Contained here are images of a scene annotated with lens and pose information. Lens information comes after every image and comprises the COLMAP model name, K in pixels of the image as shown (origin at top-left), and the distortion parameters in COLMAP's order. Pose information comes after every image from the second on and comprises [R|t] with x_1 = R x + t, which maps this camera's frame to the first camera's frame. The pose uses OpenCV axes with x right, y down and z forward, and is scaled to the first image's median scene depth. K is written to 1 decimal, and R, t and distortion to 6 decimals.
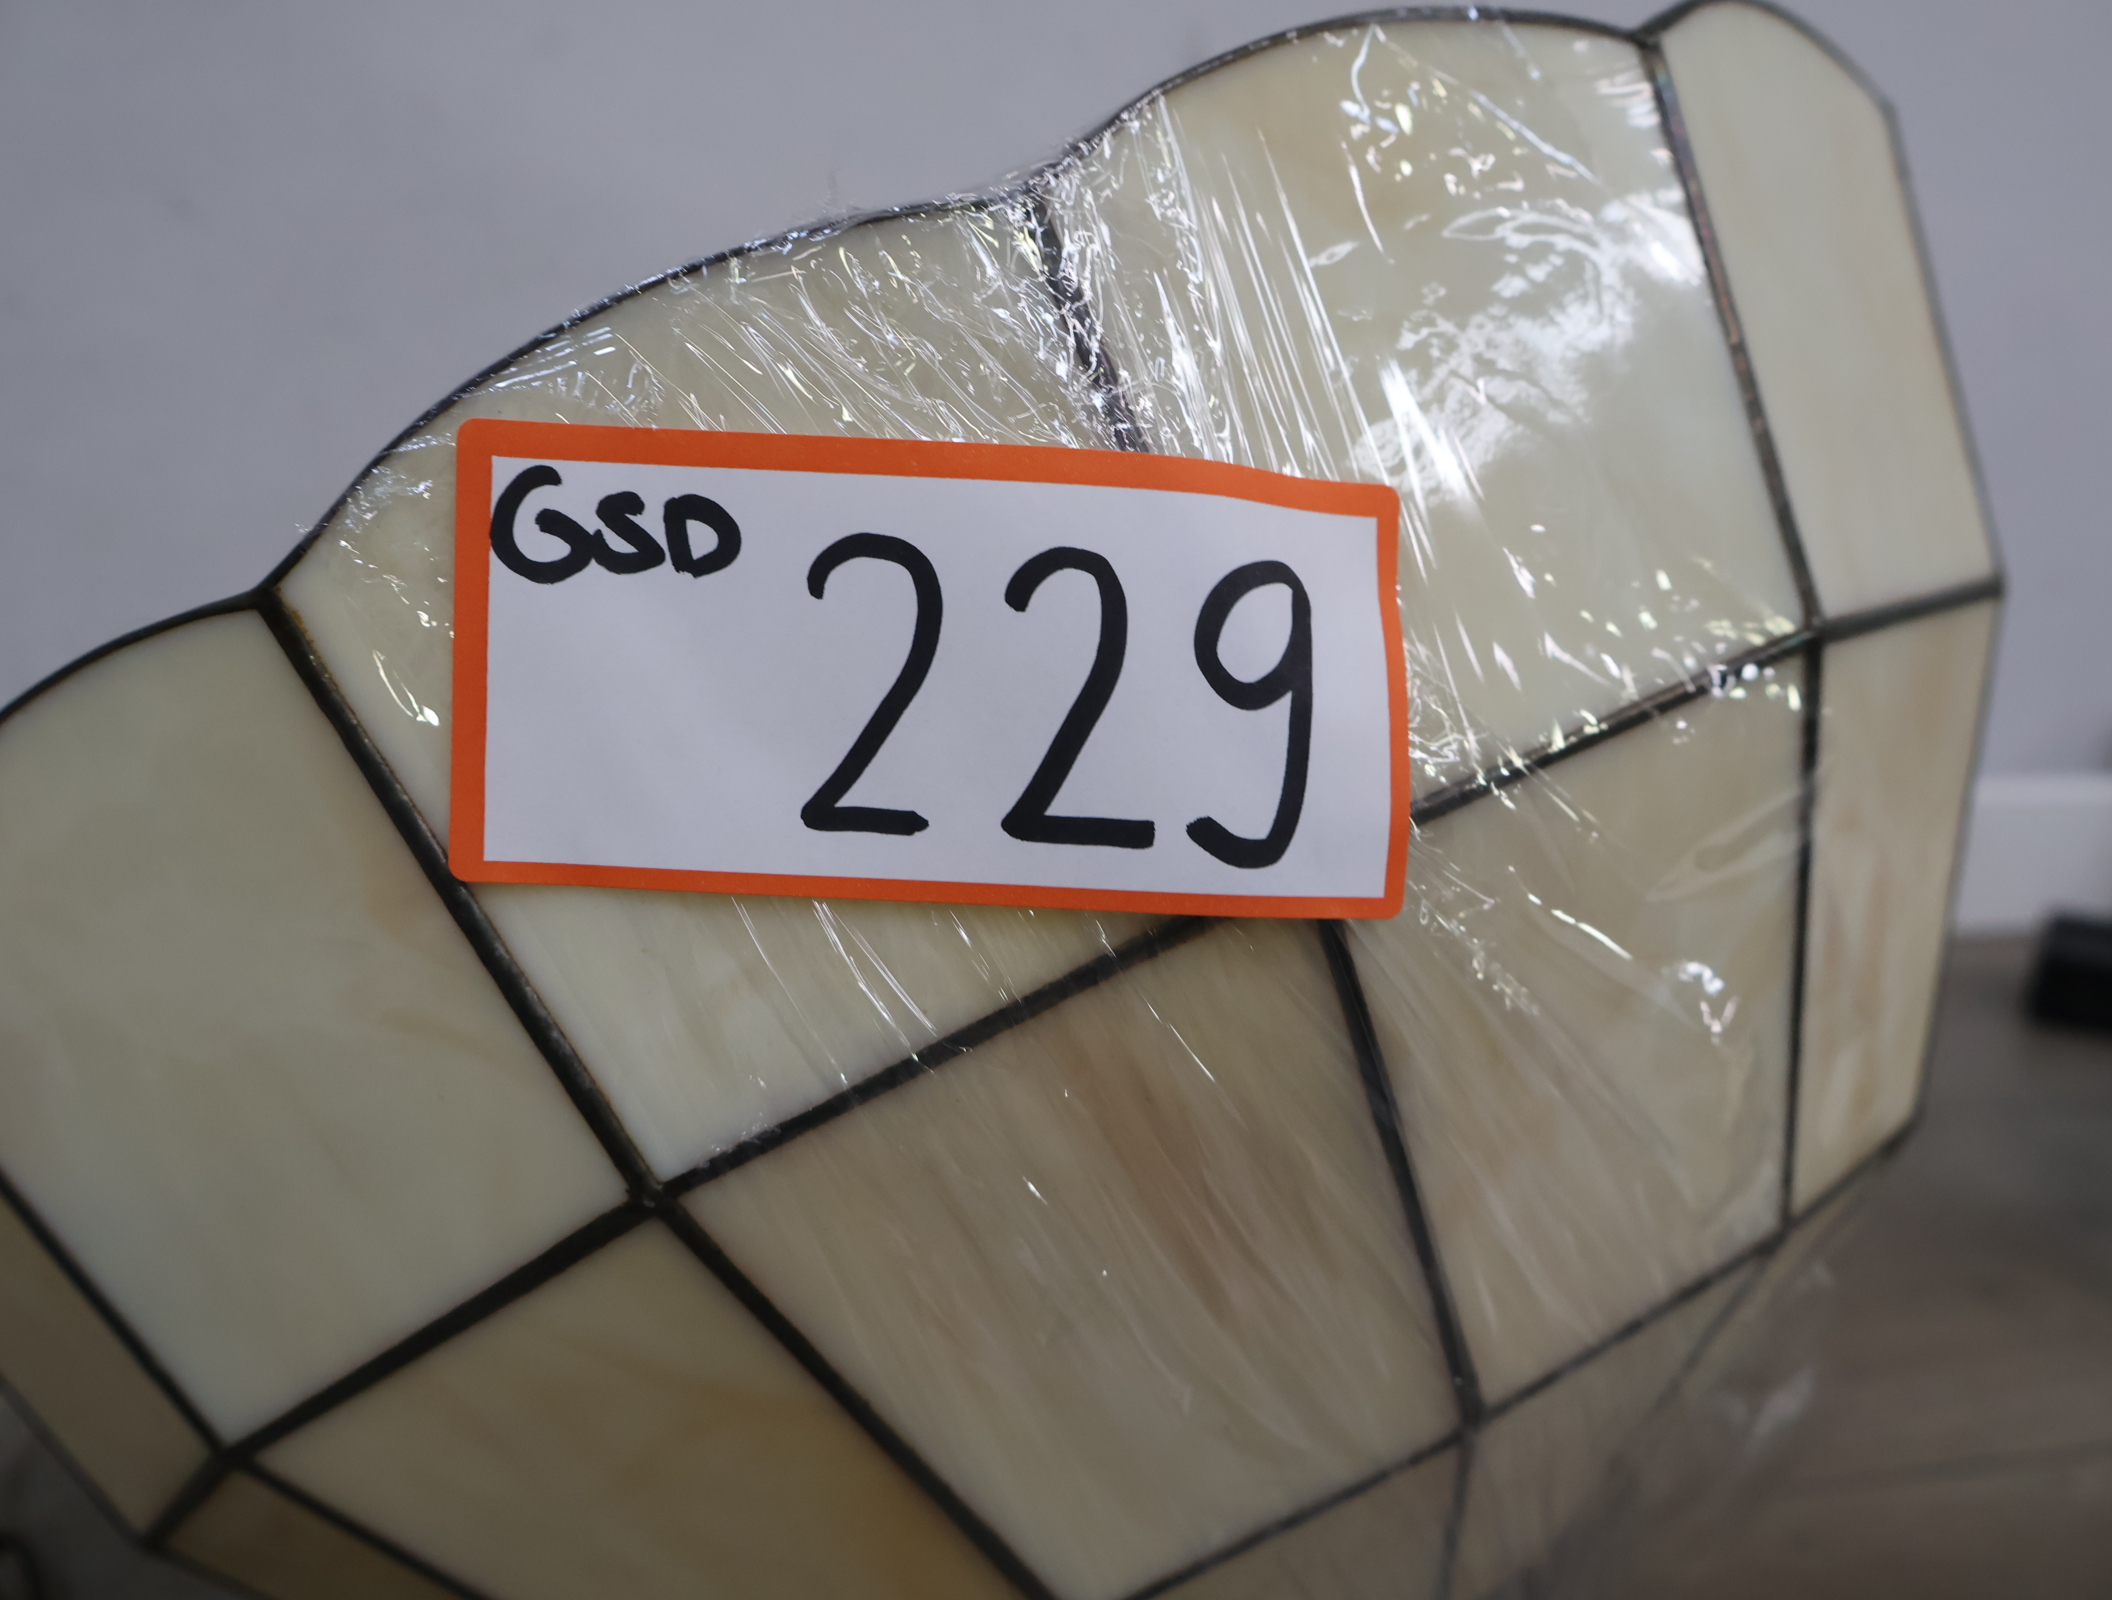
lens RADIAL K [[1993.5, 0, 1056.2], [0, 1993.5, 784.6], [0, 0, 1]] dist [-0.014009, 0.018522]
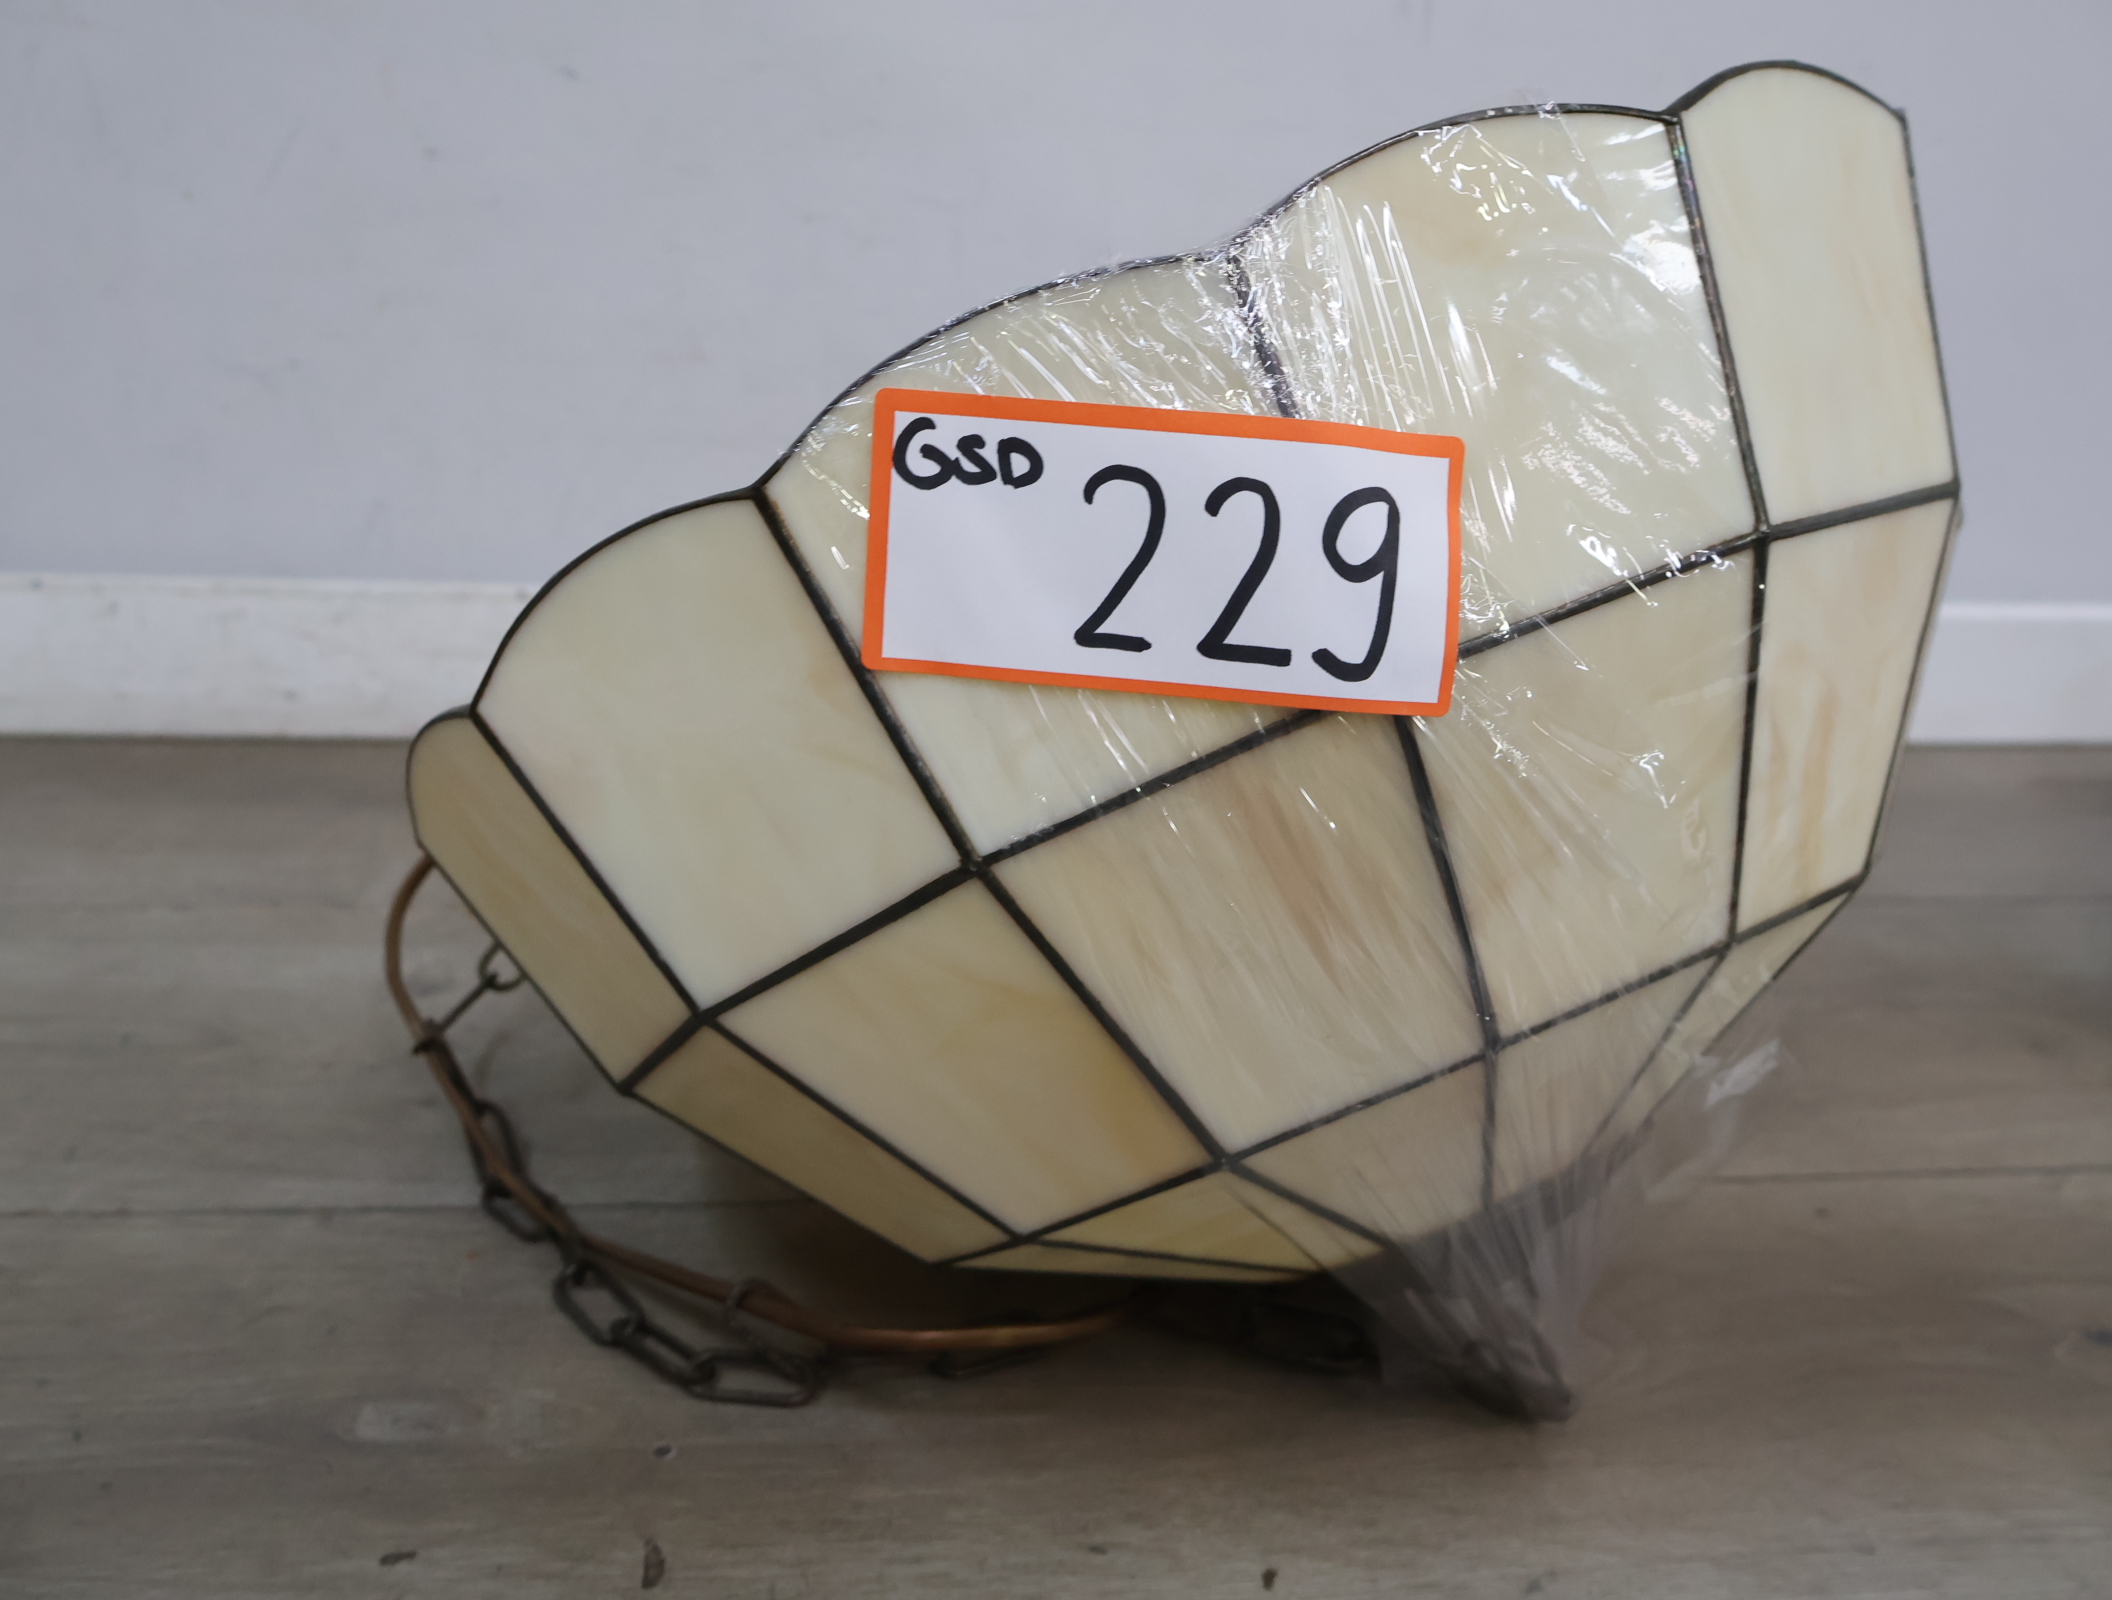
lens RADIAL K [[1993.5, 0, 1056.2], [0, 1993.5, 784.6], [0, 0, 1]] dist [-0.014009, 0.018522]
pose [[0.992338, 0.049405, -0.113244, 0.047597], [-0.035659, 0.992091, 0.120346, -0.060006], [0.118294, -0.115386, 0.986252, -0.616668]]
